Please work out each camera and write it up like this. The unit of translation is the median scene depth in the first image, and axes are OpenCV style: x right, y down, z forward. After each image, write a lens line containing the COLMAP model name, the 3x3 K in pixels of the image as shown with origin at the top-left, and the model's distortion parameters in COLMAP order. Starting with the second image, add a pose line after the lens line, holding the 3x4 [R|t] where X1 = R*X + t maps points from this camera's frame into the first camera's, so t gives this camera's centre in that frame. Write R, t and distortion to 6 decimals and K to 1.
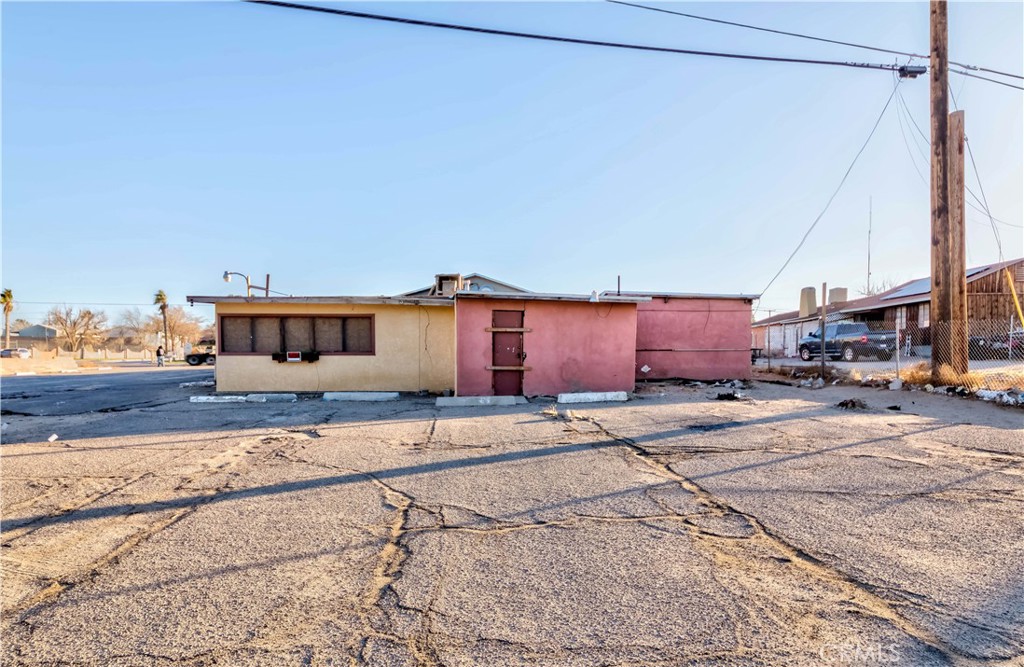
lens RADIAL K [[568.4, 0, 523.0], [0, 568.4, 353.2], [0, 0, 1]] dist [0.022880, -0.000014]
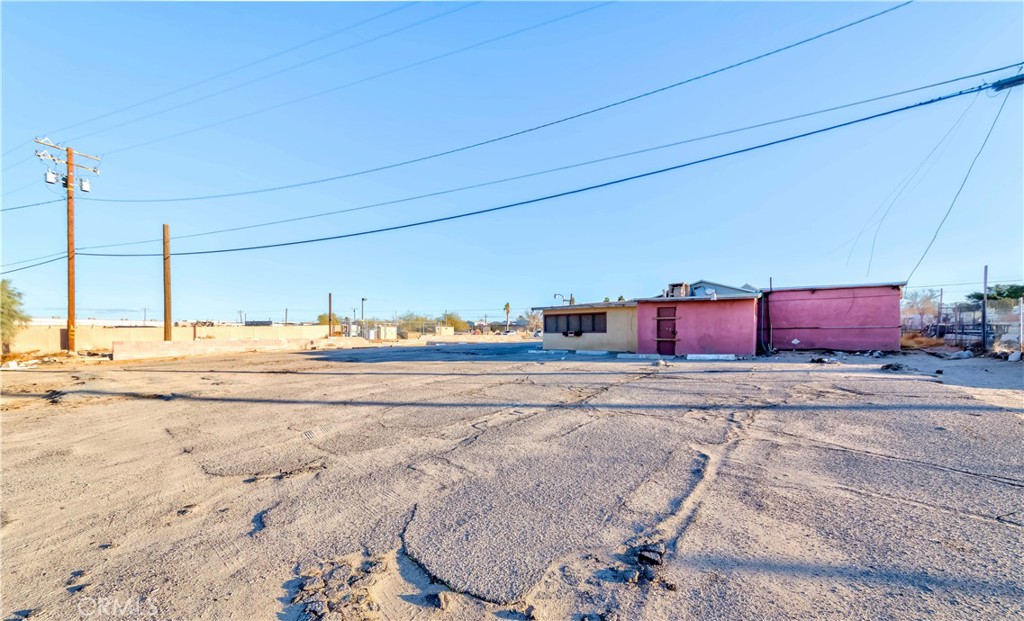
lens RADIAL K [[396.4, 0, 511.6], [0, 396.4, 311.0], [0, 0, 1]] dist [0.001764, 0.000143]
pose [[0.732653, -0.042853, -0.679252, 0.437885], [0.006455, 0.998408, -0.056027, 0.002910], [0.680572, 0.036664, 0.731763, -0.233321]]
